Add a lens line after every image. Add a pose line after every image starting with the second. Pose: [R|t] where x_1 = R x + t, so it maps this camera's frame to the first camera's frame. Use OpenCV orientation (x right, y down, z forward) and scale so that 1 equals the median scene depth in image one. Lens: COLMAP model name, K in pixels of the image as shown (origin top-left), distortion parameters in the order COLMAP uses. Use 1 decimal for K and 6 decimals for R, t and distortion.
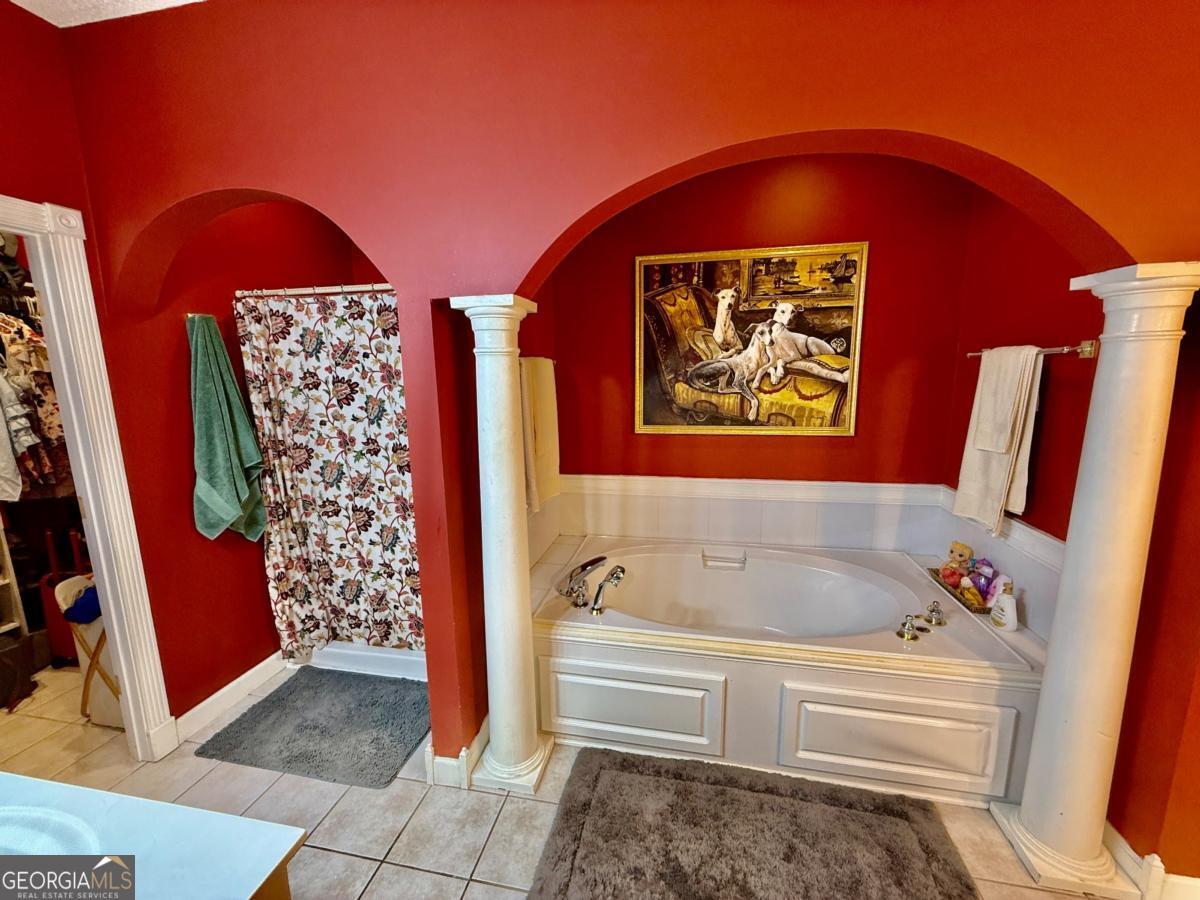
lens RADIAL K [[477.0, 0, 598.0], [0, 477.0, 449.2], [0, 0, 1]] dist [0.002264, 0.000182]
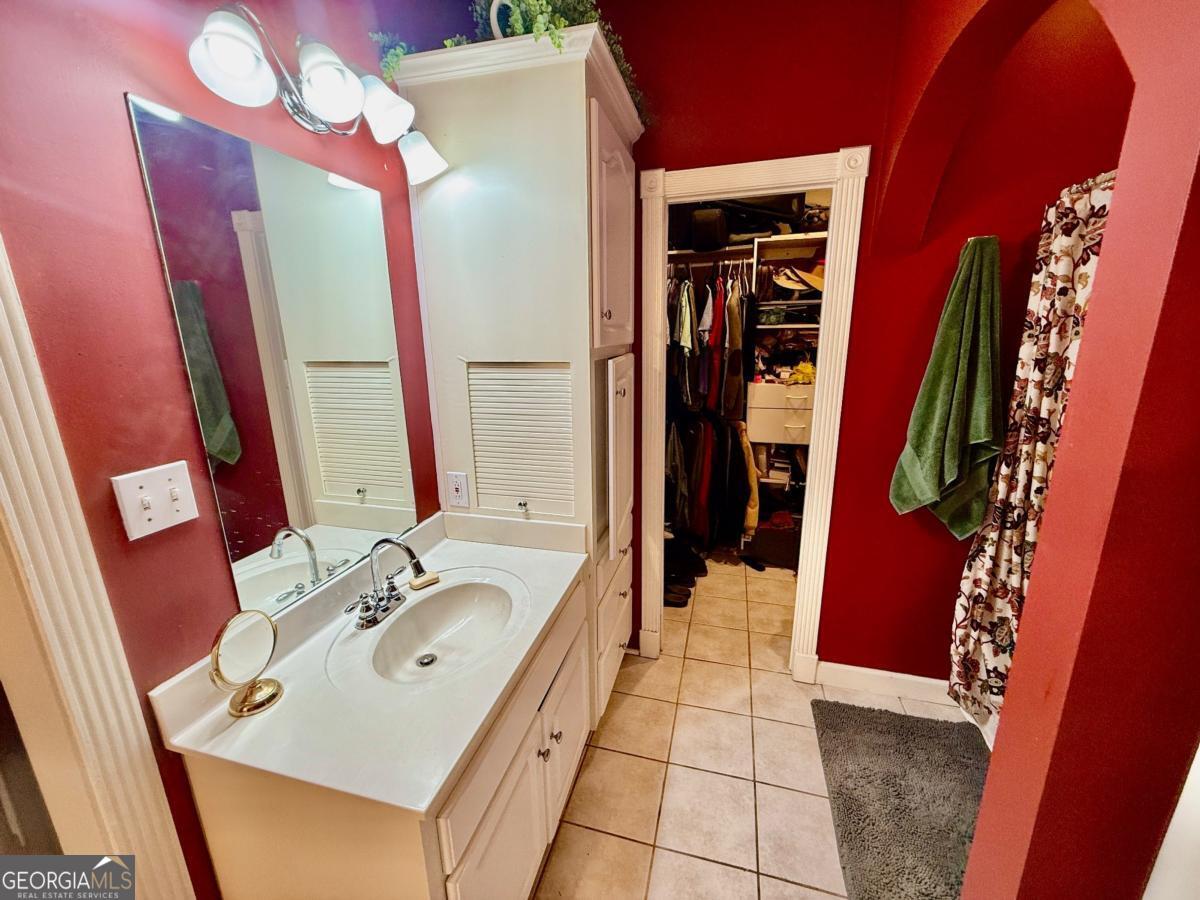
lens RADIAL K [[477.0, 0, 598.0], [0, 477.0, 449.2], [0, 0, 1]] dist [0.002264, 0.000182]
pose [[-0.071411, 0.251525, -0.965213, 0.028797], [-0.146082, 0.954612, 0.259570, -0.059521], [0.986692, 0.159537, -0.031426, 0.420304]]
